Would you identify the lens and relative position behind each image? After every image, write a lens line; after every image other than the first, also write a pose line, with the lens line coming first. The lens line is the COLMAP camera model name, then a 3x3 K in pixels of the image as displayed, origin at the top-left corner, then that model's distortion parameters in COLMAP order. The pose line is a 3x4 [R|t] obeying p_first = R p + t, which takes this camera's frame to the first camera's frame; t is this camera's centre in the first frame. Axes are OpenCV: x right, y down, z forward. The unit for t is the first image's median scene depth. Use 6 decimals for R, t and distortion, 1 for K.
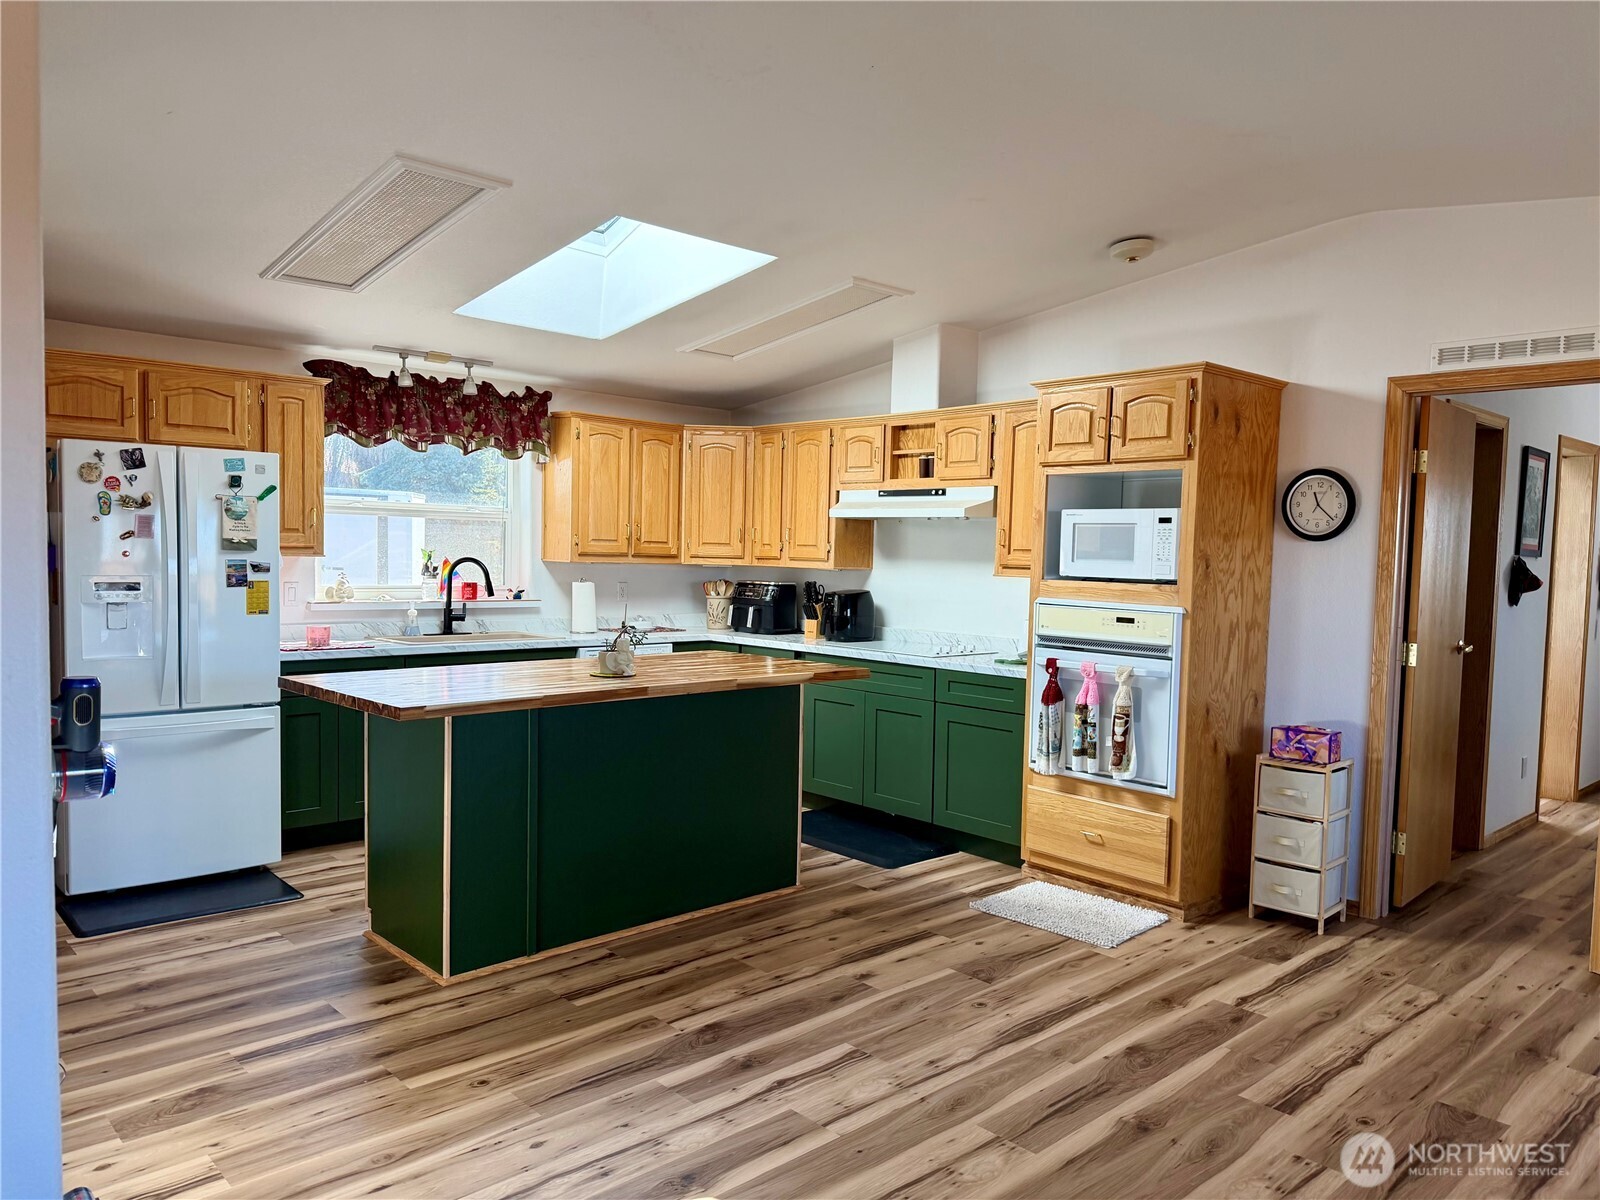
lens RADIAL K [[1114.6, 0, 804.6], [0, 1114.6, 608.4], [0, 0, 1]] dist [0.160039, -0.297509]
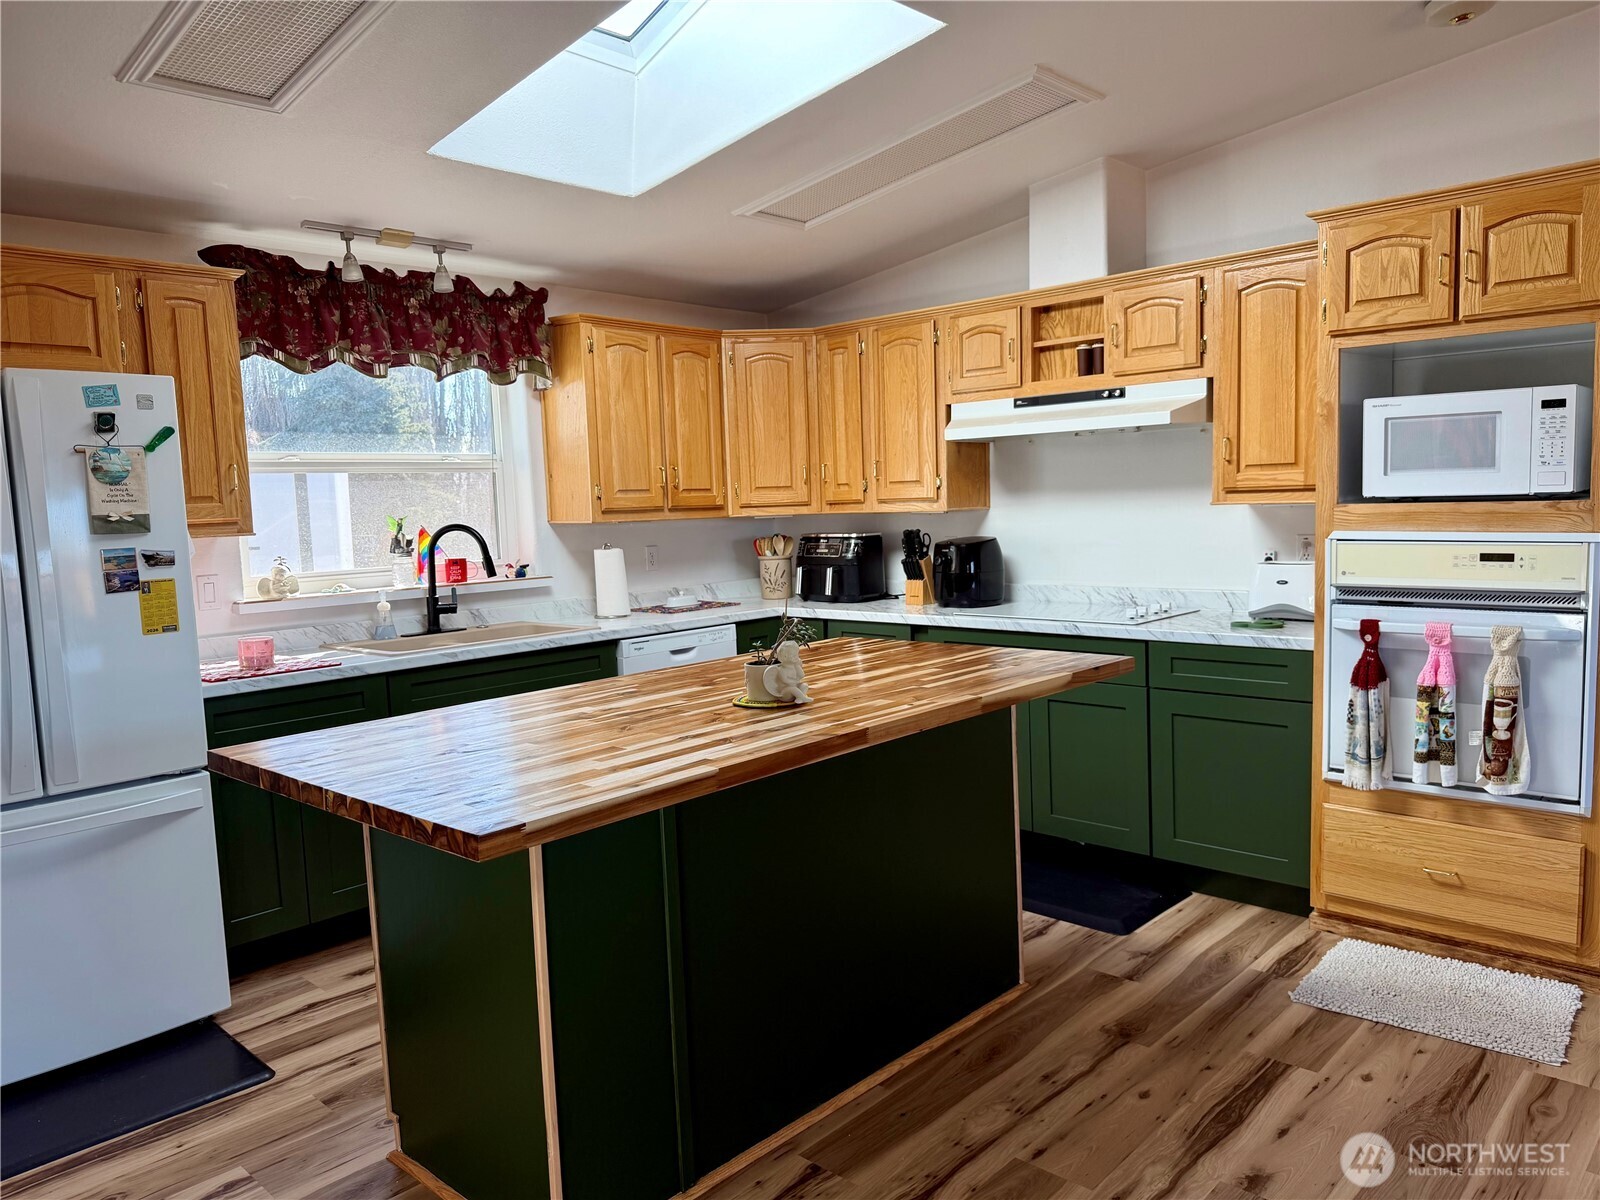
lens RADIAL K [[1125.4, 0, 805.0], [0, 1125.4, 605.3], [0, 0, 1]] dist [0.065413, -0.086437]
pose [[0.995814, -0.064804, 0.064461, -0.161018], [0.061949, 0.997049, 0.045346, -0.016362], [-0.067209, -0.041163, 0.996889, 0.339473]]
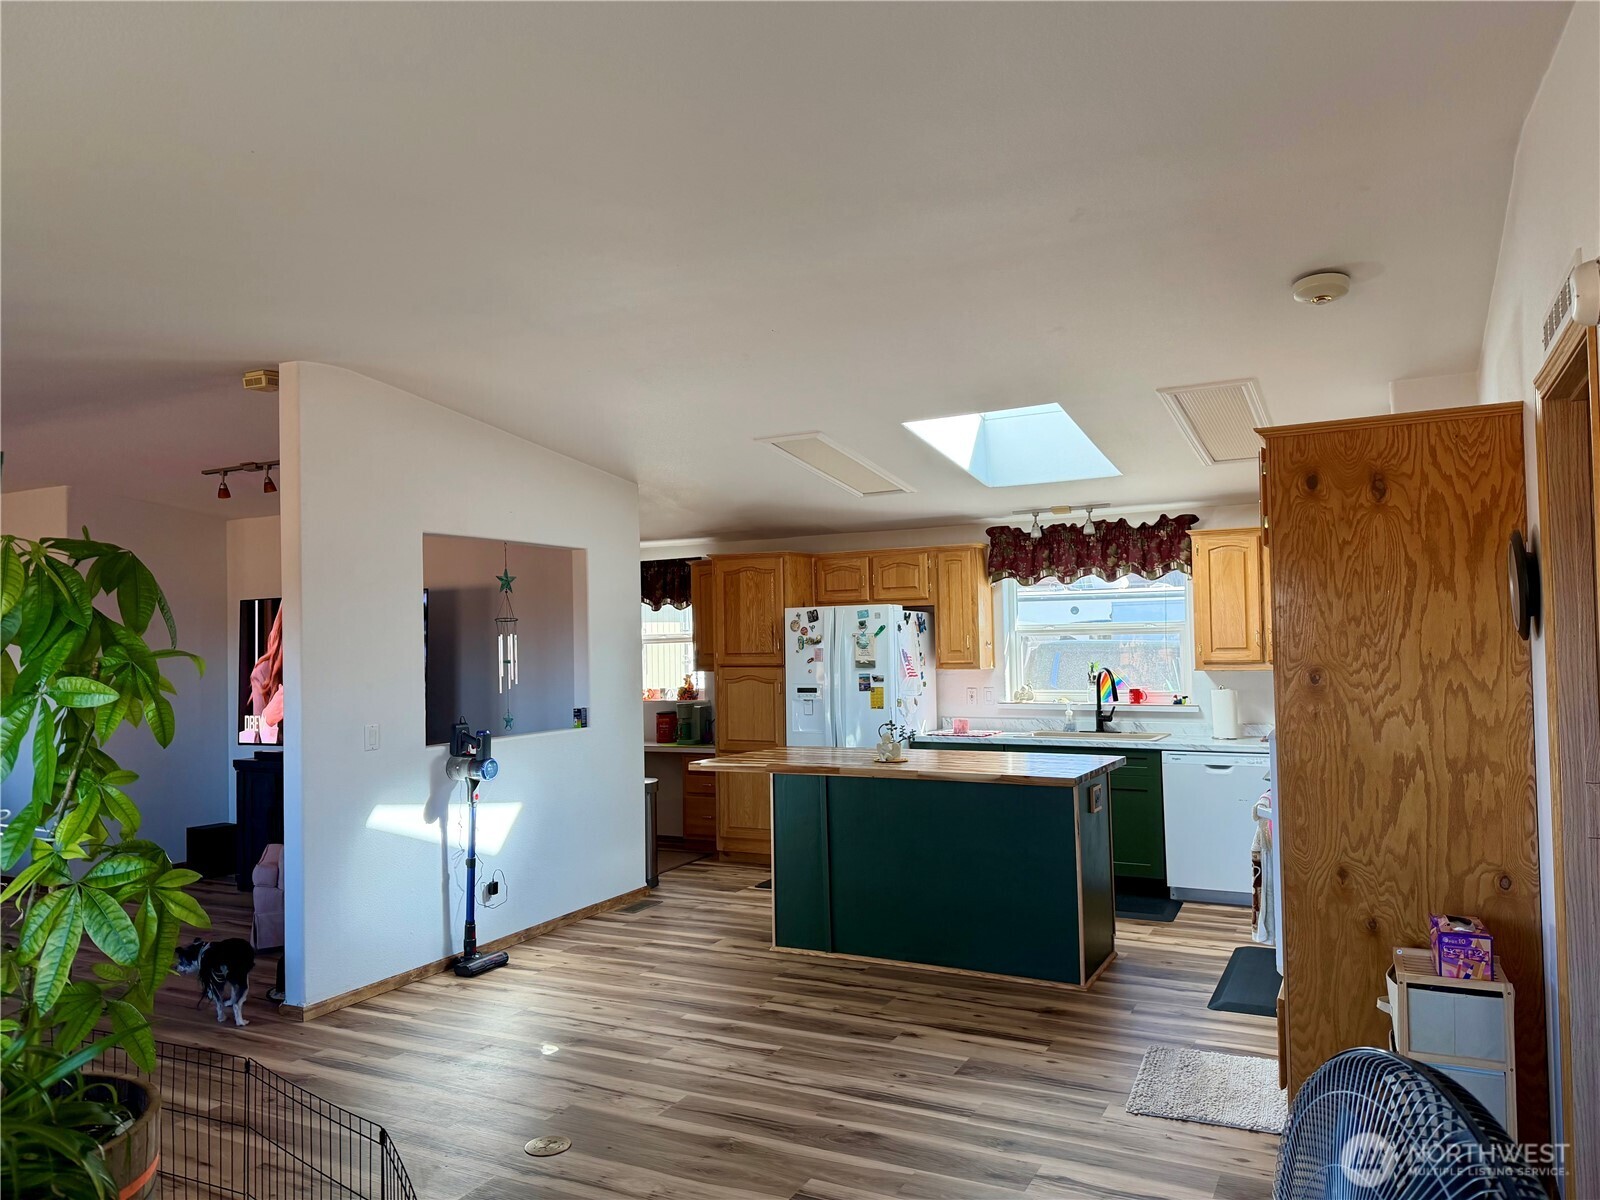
lens RADIAL K [[1114.6, 0, 804.6], [0, 1114.6, 608.4], [0, 0, 1]] dist [0.160039, -0.297509]
pose [[0.333692, -0.059367, -0.940811, 0.904206], [-0.021798, 0.997262, -0.070661, -0.021438], [0.942430, 0.044087, 0.331484, 0.389277]]
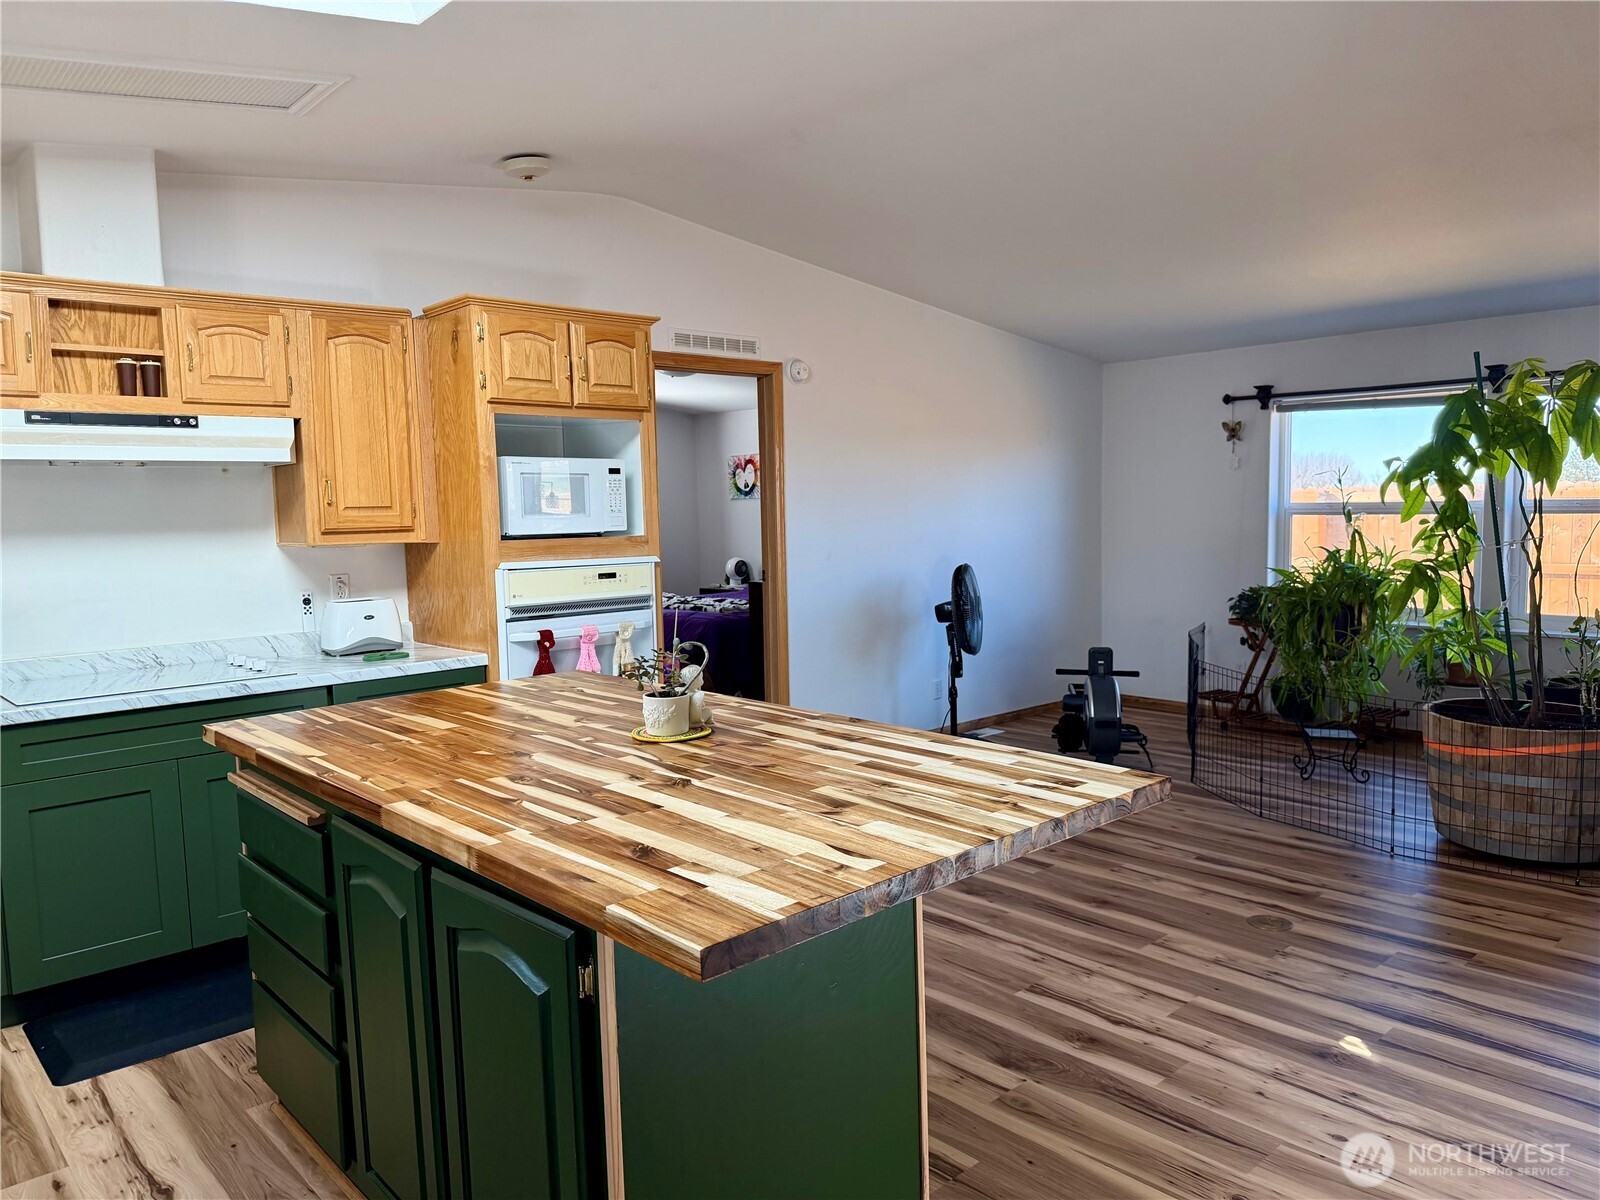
lens RADIAL K [[1129.3, 0, 801.3], [0, 1129.3, 596.5], [0, 0, 1]] dist [0.092649, -0.133951]
pose [[0.009910, -0.104366, 0.994490, -0.636682], [0.079193, 0.991496, 0.103263, -0.055283], [-0.996810, 0.077733, 0.018090, 0.785741]]
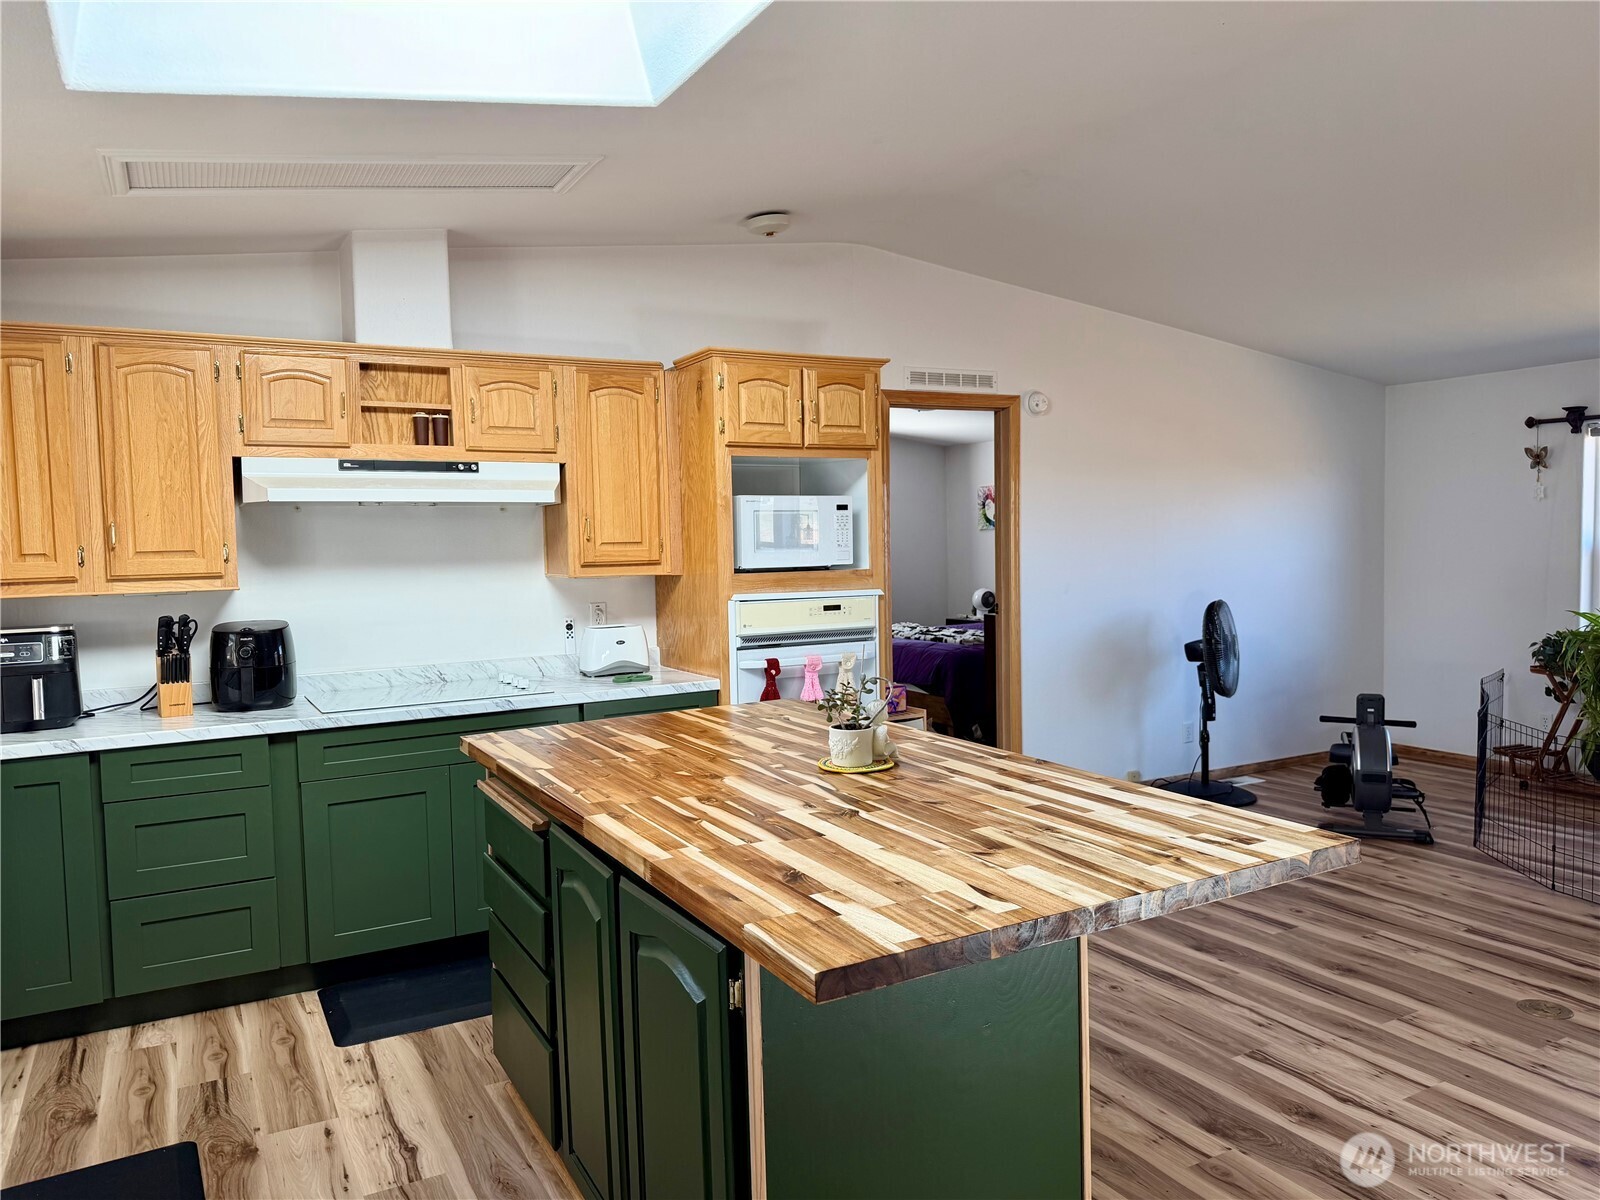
lens RADIAL K [[1123.0, 0, 800.0], [0, 1123.0, 600.0], [0, 0, 1]] dist [0.107955, -0.148353]
pose [[0.240644, -0.080683, 0.967254, -0.647138], [0.080102, 0.994791, 0.063051, -0.058307], [-0.967302, 0.062306, 0.245854, 0.750744]]
